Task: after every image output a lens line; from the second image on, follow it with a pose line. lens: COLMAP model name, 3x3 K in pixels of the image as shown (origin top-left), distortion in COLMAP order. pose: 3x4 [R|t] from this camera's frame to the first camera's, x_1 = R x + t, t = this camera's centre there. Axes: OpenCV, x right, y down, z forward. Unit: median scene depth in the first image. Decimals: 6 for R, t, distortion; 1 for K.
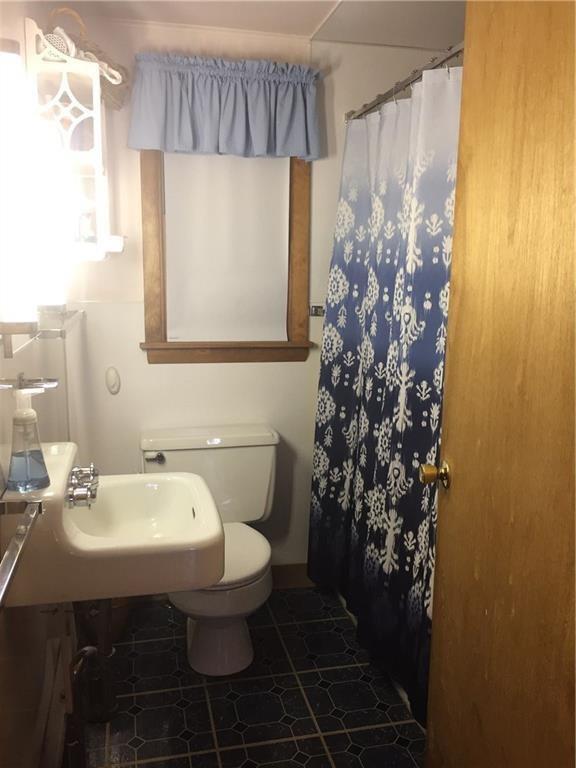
lens RADIAL K [[661.9, 0, 287.4], [0, 661.9, 384.9], [0, 0, 1]] dist [0.060111, -0.075300]
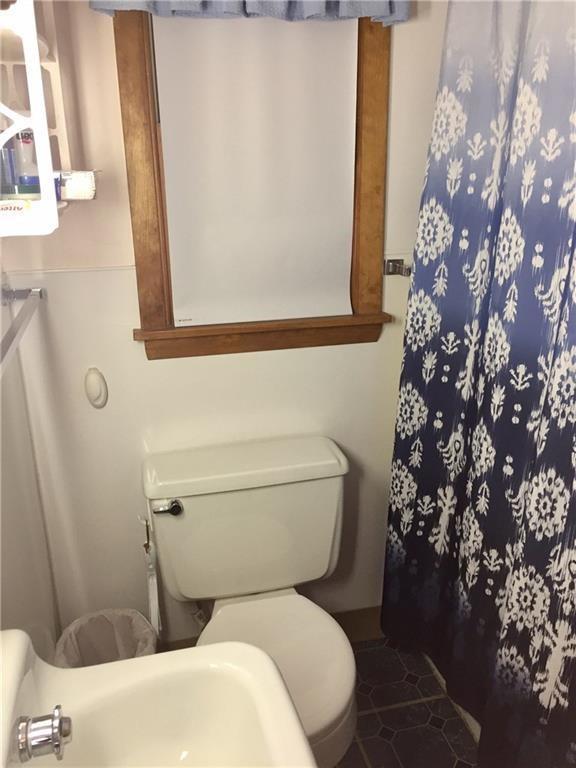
lens RADIAL K [[661.9, 0, 288.2], [0, 661.9, 381.4], [0, 0, 1]] dist [0.060111, -0.075300]
pose [[0.999411, -0.033400, 0.007894, -0.076249], [0.031814, 0.987876, 0.151951, -0.108625], [-0.012874, -0.151611, 0.988356, 0.342737]]
